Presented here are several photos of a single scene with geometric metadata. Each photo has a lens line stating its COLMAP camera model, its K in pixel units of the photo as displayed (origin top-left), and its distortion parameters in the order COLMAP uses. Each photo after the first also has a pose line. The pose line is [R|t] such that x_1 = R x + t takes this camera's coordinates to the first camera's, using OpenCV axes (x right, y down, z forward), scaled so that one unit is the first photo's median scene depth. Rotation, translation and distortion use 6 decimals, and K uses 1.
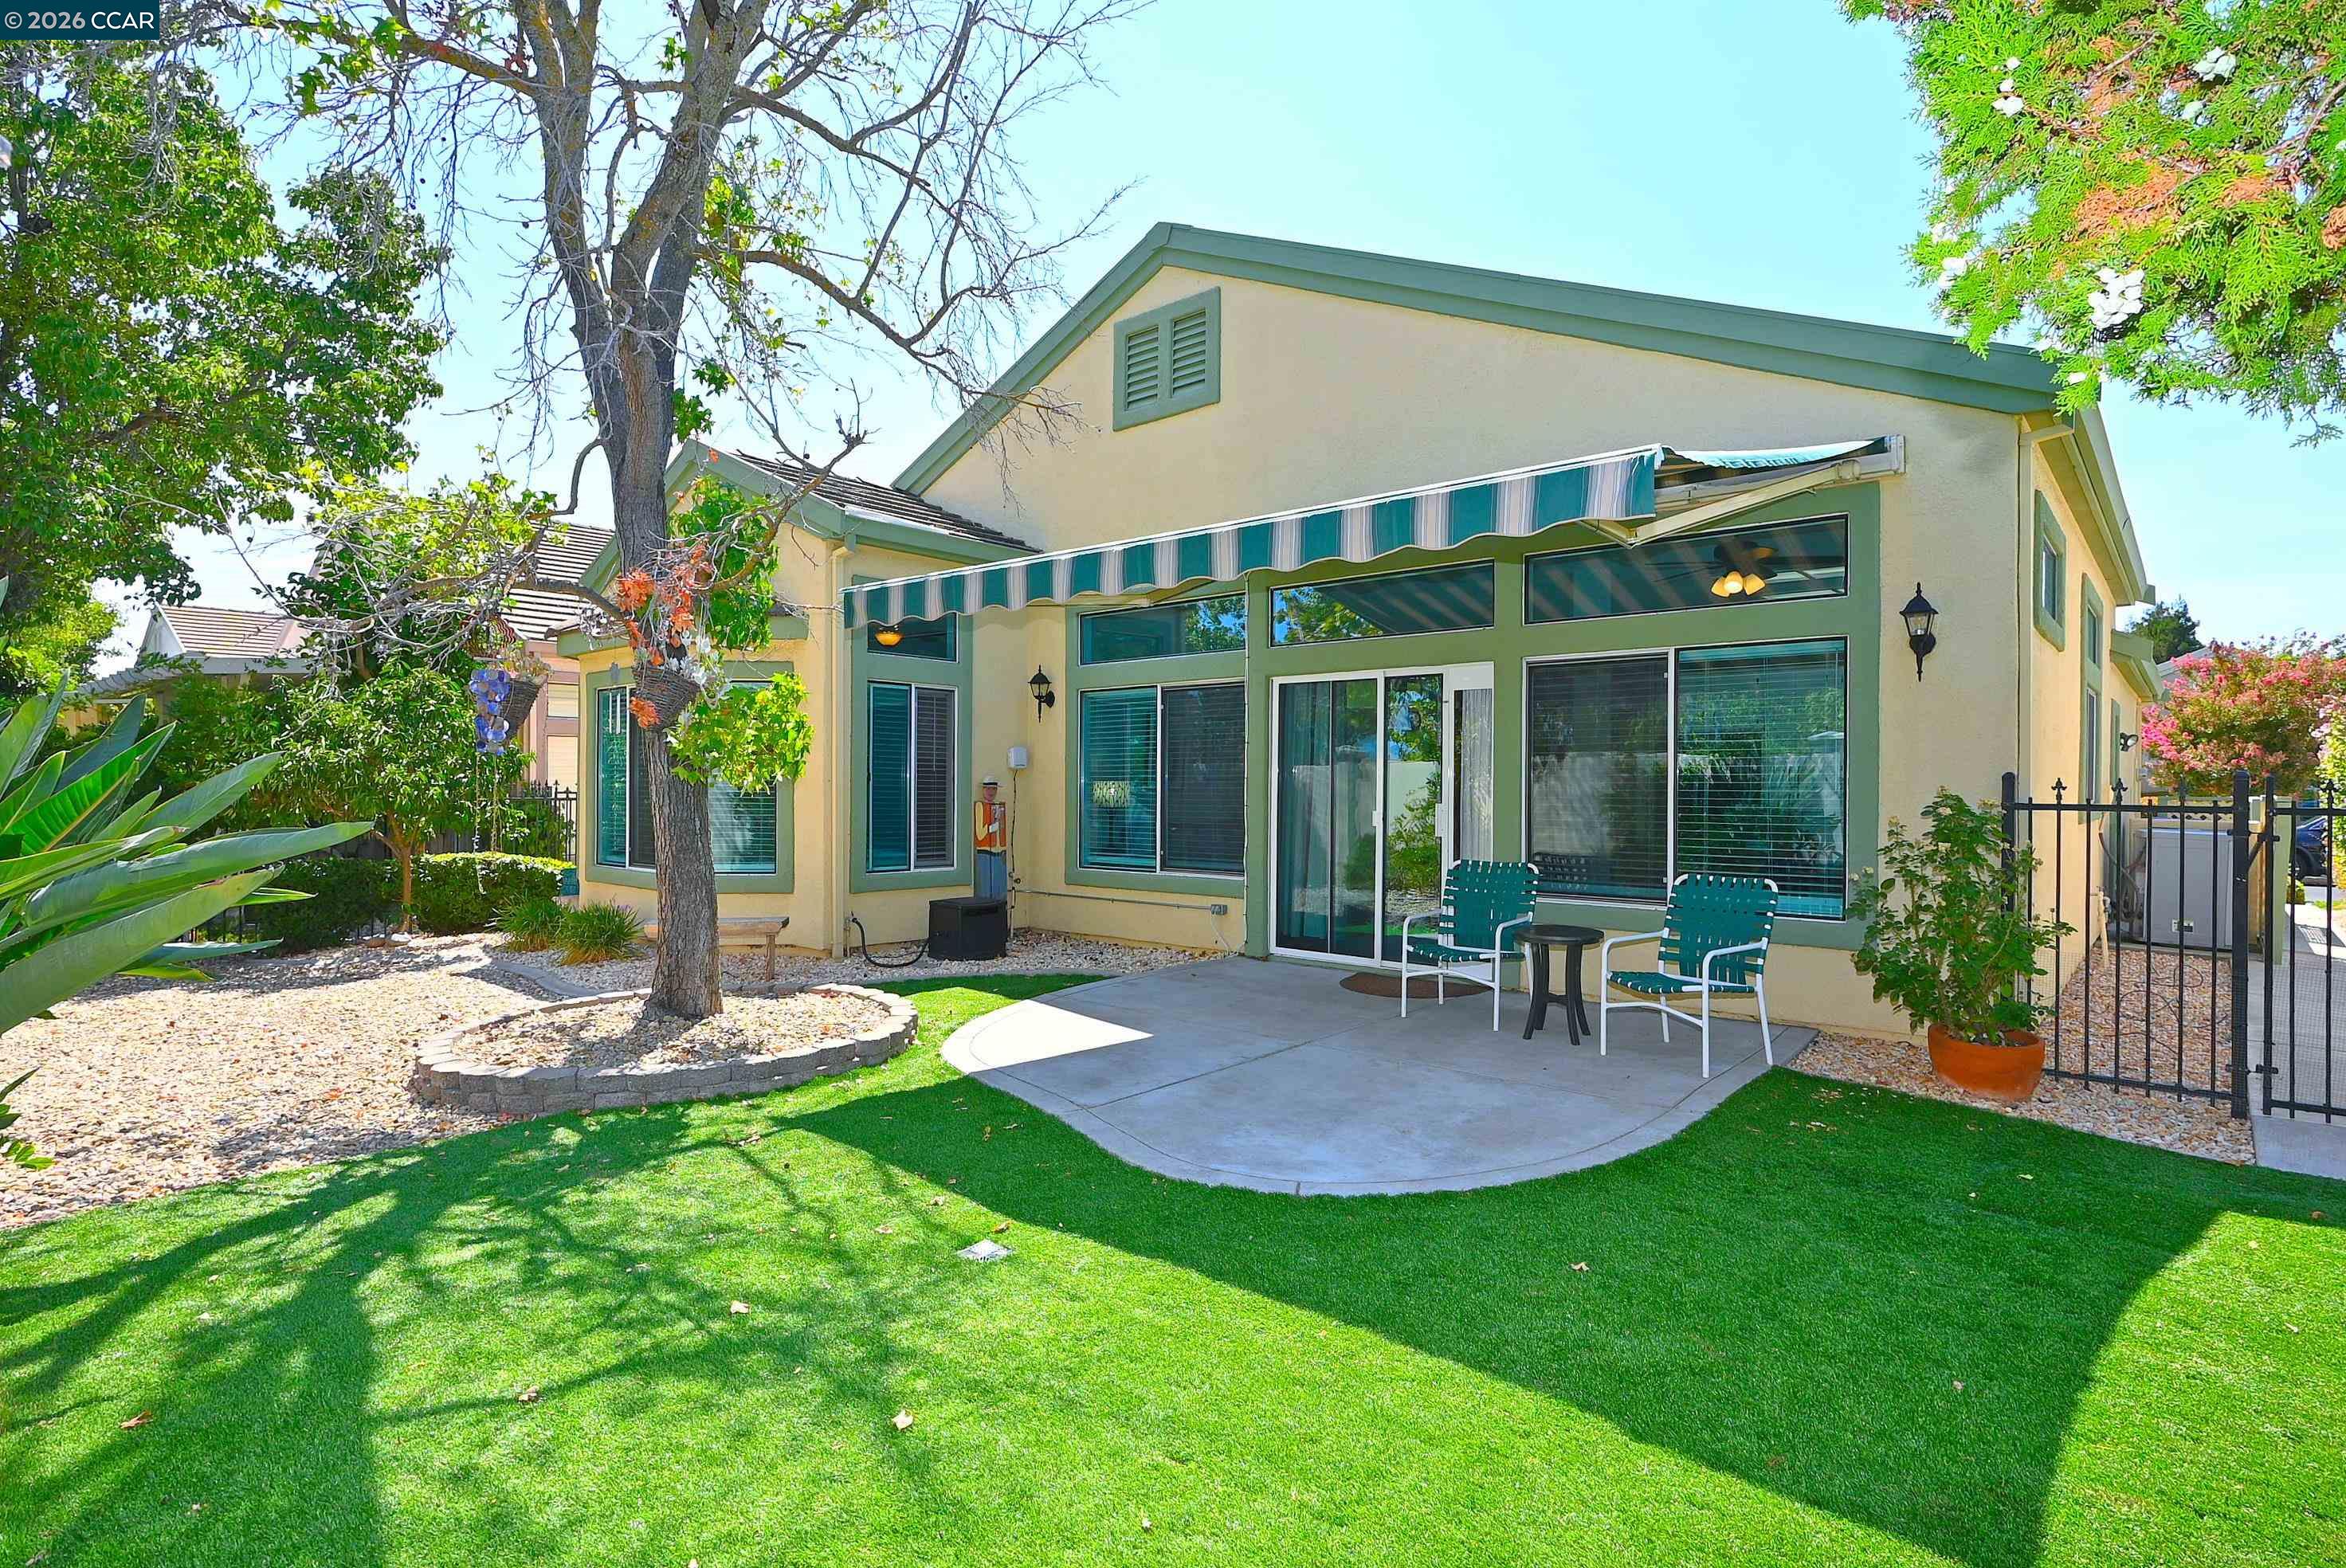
lens RADIAL K [[1167.6, 0, 1170.9], [0, 1167.6, 789.3], [0, 0, 1]] dist [-0.003212, 0.003366]
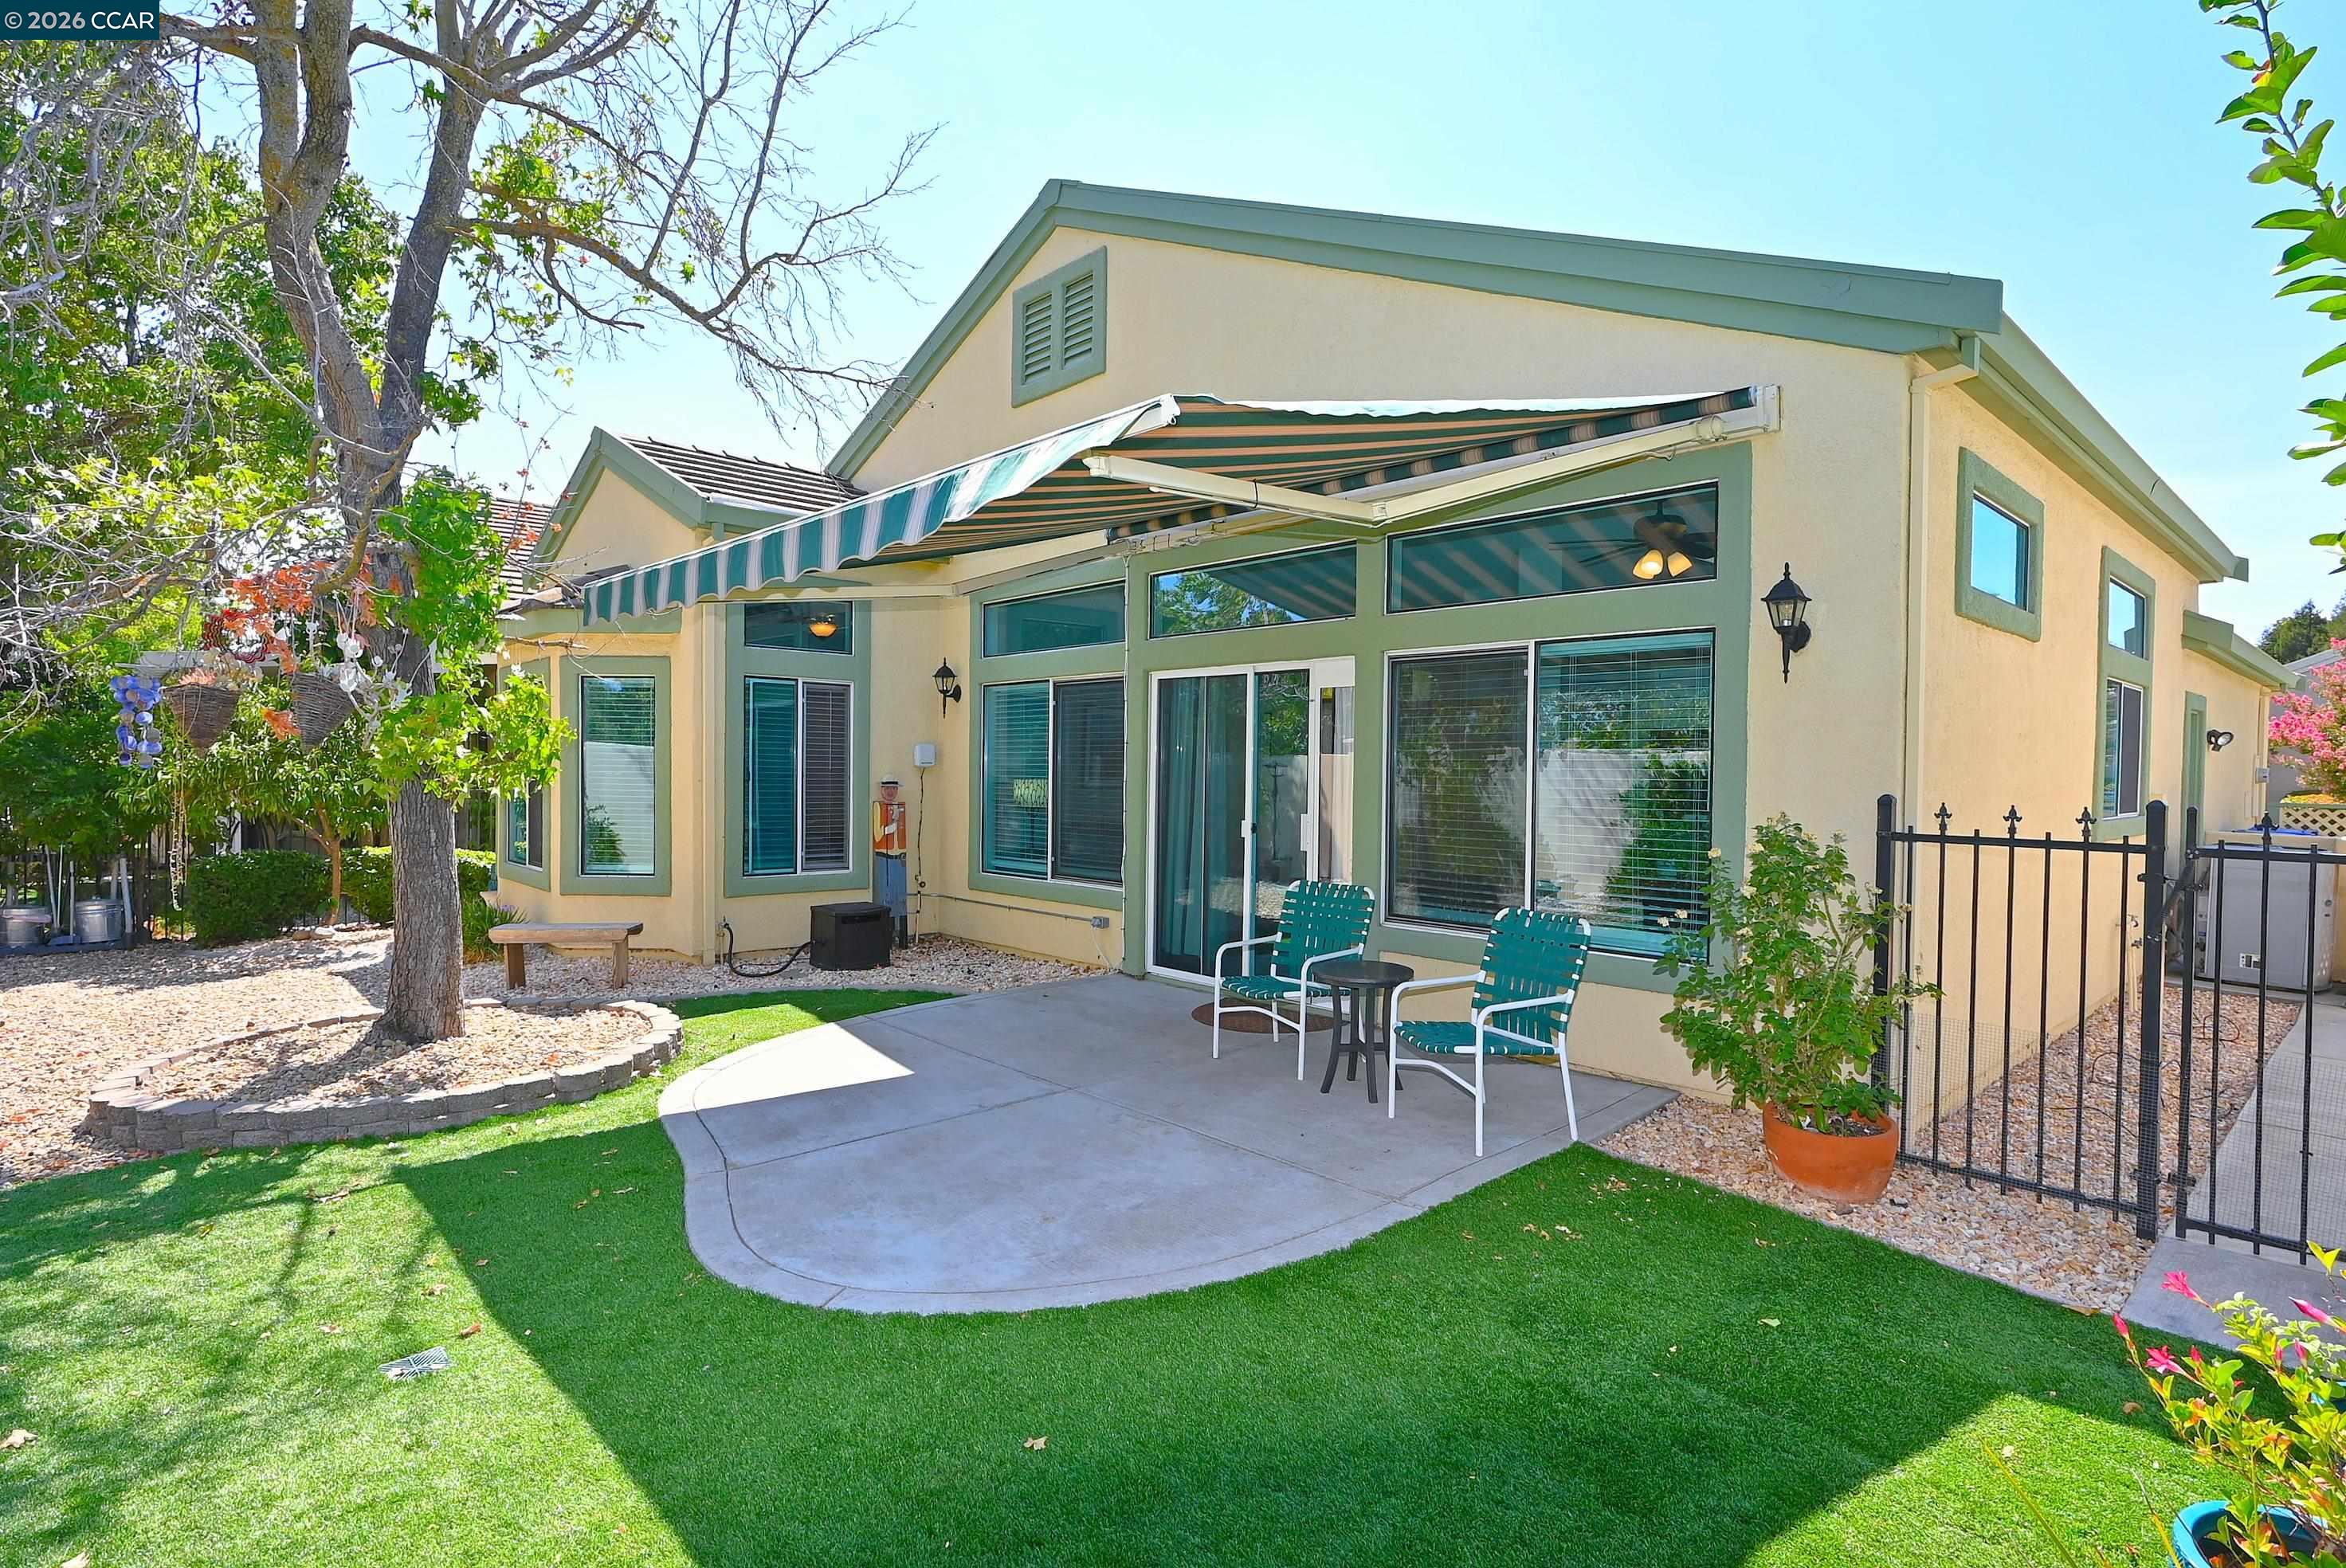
lens RADIAL K [[1167.6, 0, 1171.5], [0, 1167.6, 788.2], [0, 0, 1]] dist [-0.003212, 0.003366]
pose [[0.994443, 0.007793, -0.104987, 0.291152], [-0.006278, 0.999871, 0.014755, -0.026571], [0.105088, -0.014014, 0.994364, 0.128123]]
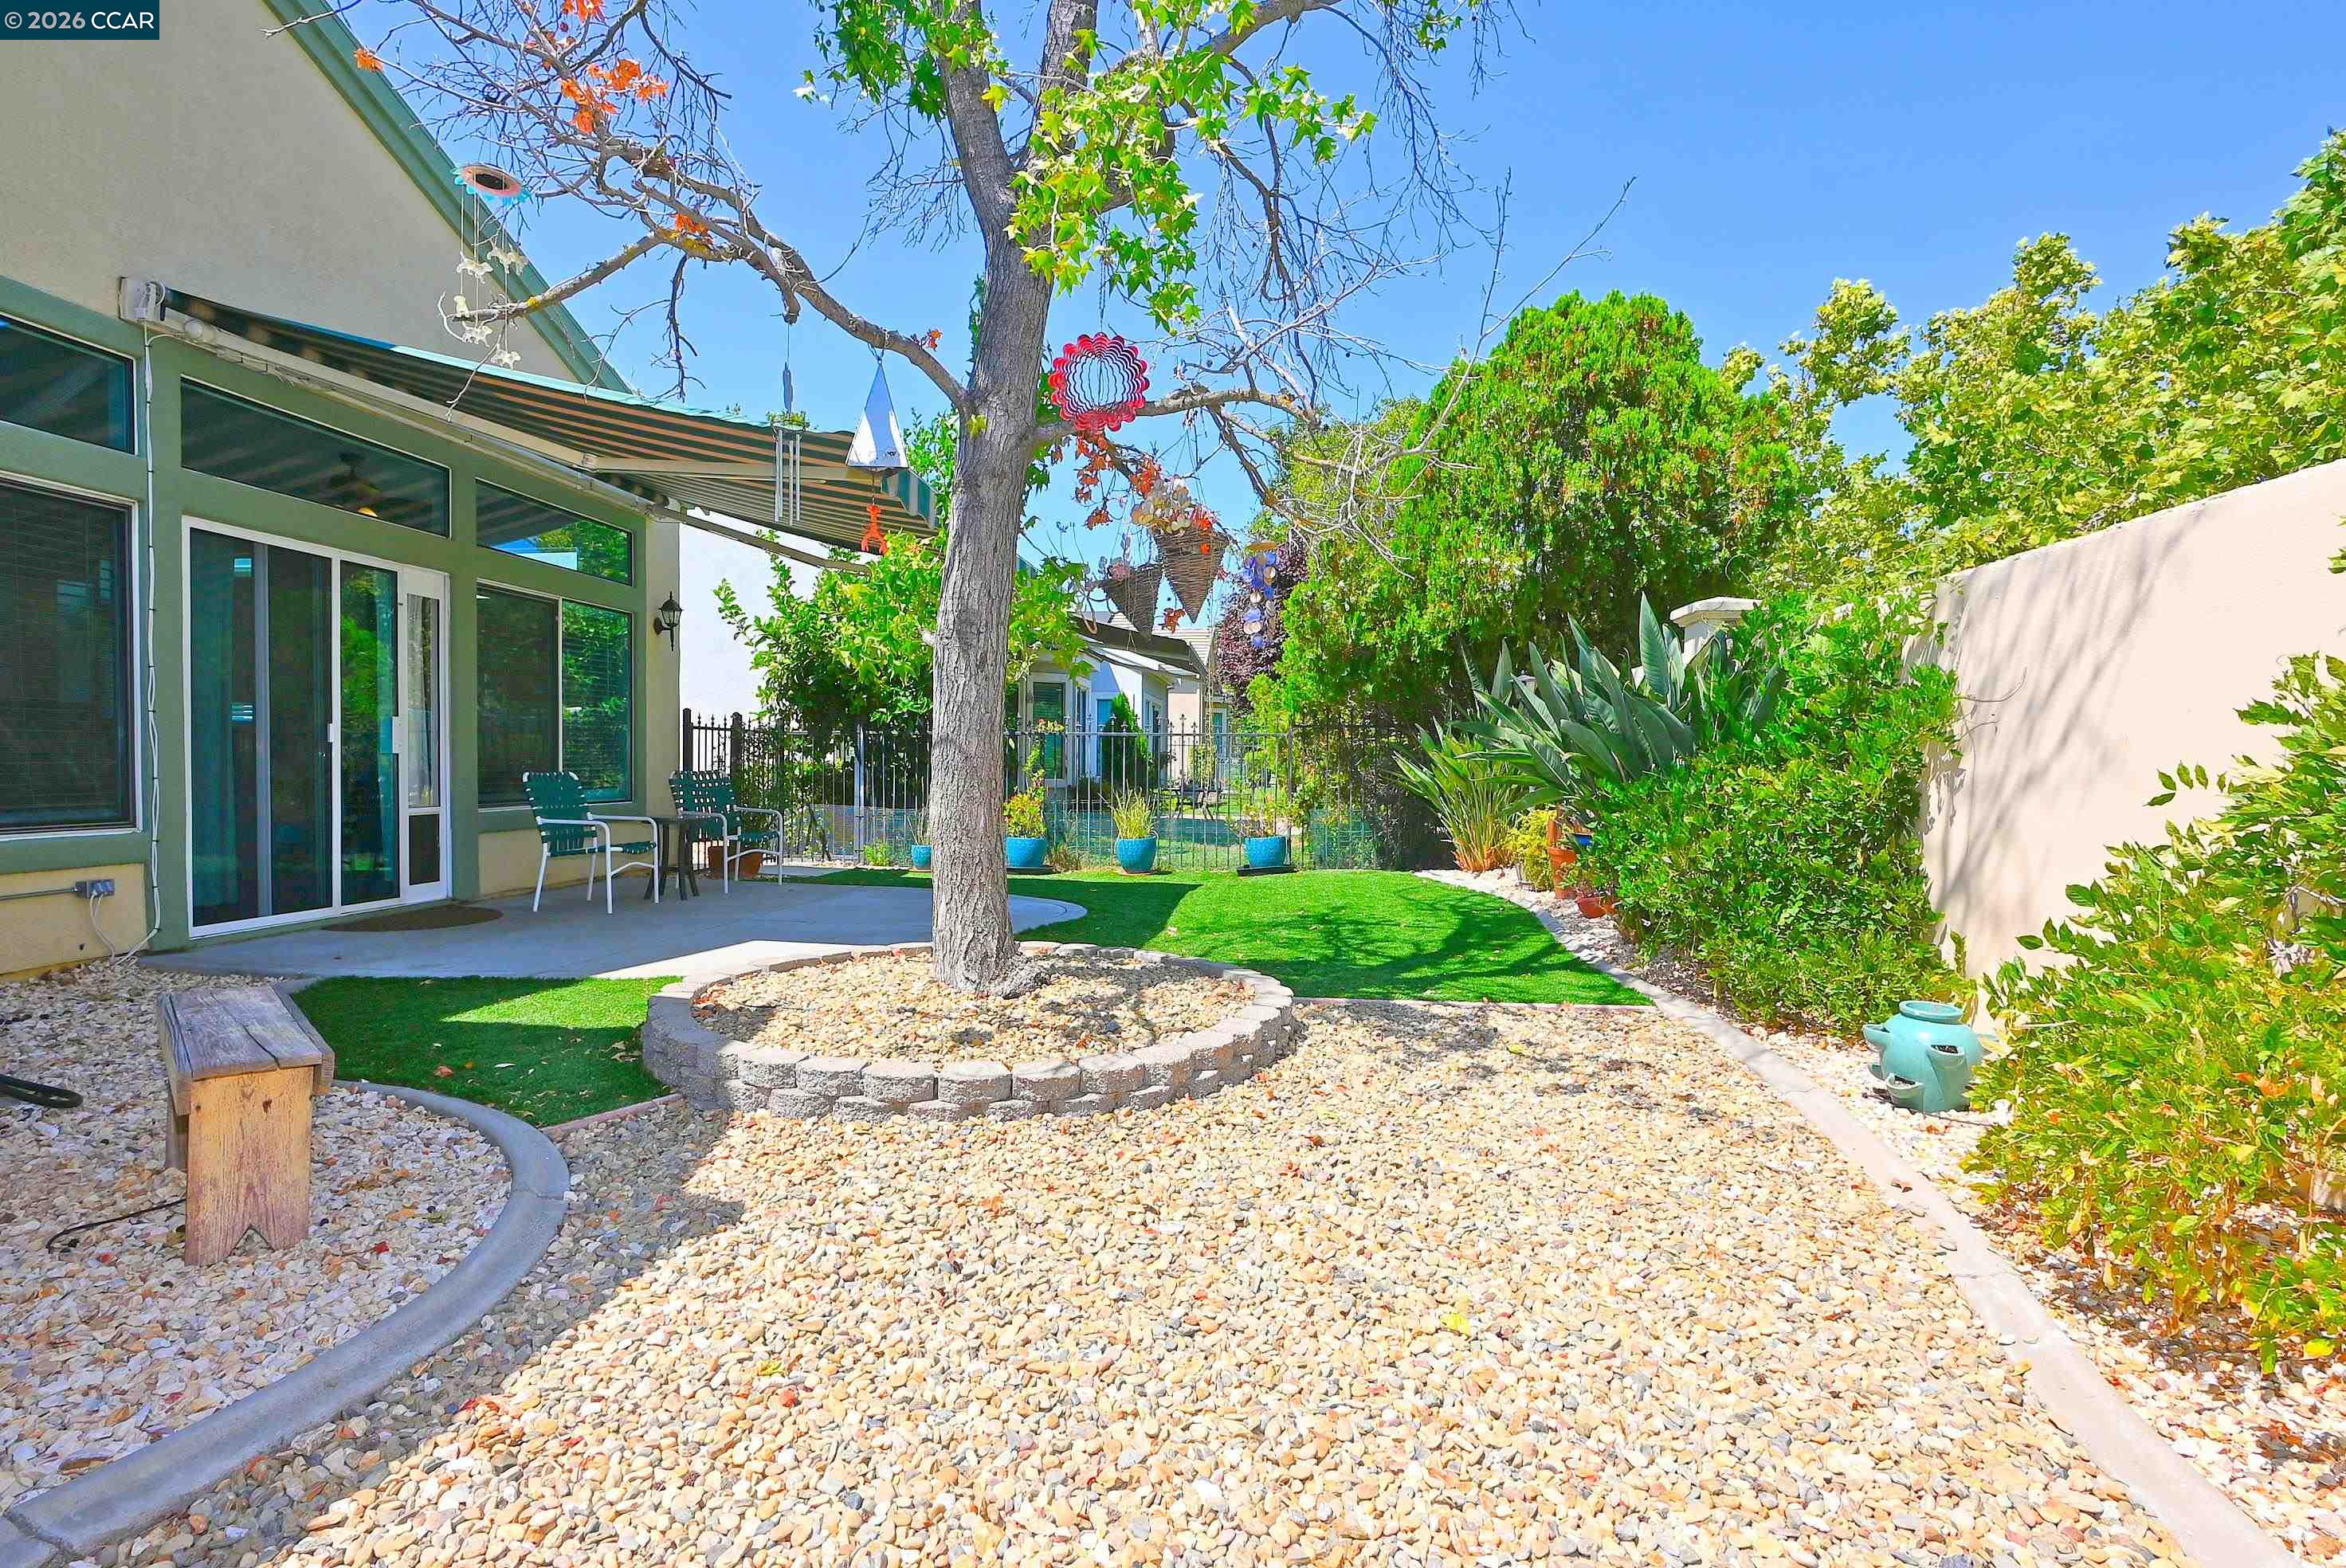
lens RADIAL K [[1167.6, 0, 1175.8], [0, 1167.6, 779.7], [0, 0, 1]] dist [-0.003212, 0.003366]
pose [[-0.565908, -0.013576, 0.824357, -1.108519], [0.001091, 0.999851, 0.017215, 0.059340], [-0.824468, 0.010641, -0.565809, 1.330543]]
